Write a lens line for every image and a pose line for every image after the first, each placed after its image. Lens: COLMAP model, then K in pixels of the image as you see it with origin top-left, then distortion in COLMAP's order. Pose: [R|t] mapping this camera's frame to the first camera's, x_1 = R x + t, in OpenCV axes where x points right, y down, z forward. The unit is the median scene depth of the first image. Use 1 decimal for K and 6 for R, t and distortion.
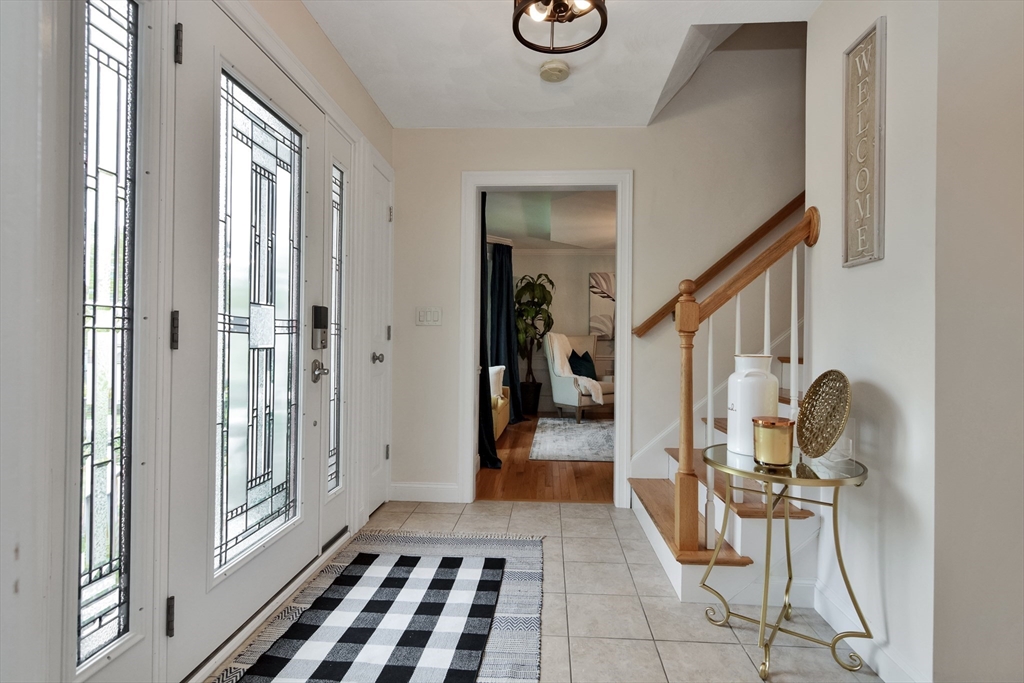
lens RADIAL K [[497.4, 0, 518.2], [0, 497.4, 340.8], [0, 0, 1]] dist [0.000542, -0.000230]
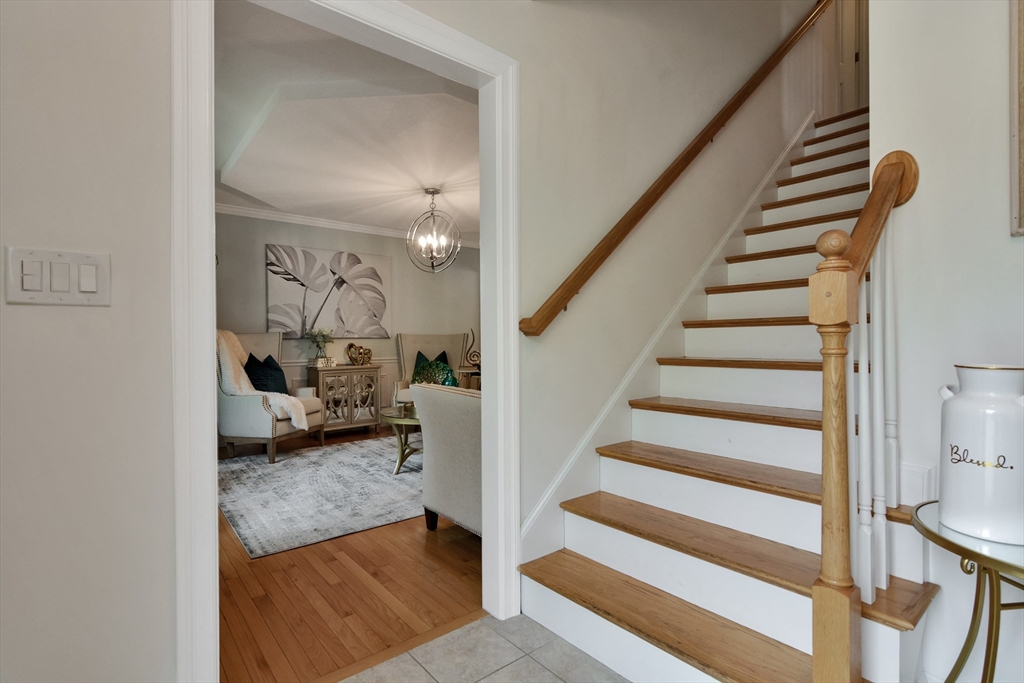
lens RADIAL K [[497.4, 0, 518.2], [0, 497.4, 340.8], [0, 0, 1]] dist [0.000542, -0.000230]
pose [[0.726154, -0.017963, 0.687297, -0.128610], [0.011948, 0.999837, 0.013509, -0.006437], [-0.687428, -0.001598, 0.726250, 0.365456]]
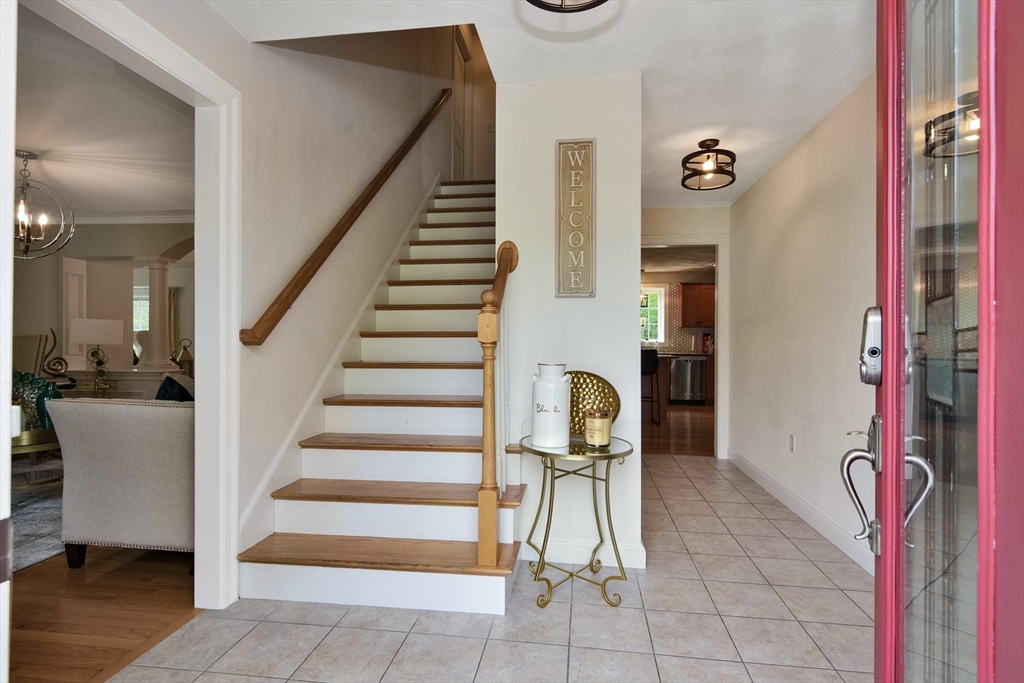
lens RADIAL K [[497.4, 0, 518.2], [0, 497.4, 340.8], [0, 0, 1]] dist [0.000542, -0.000230]
pose [[0.070153, -0.012401, 0.997459, -0.276161], [-0.005373, 0.999904, 0.012809, -0.016034], [-0.997522, -0.006258, 0.070080, 0.379722]]
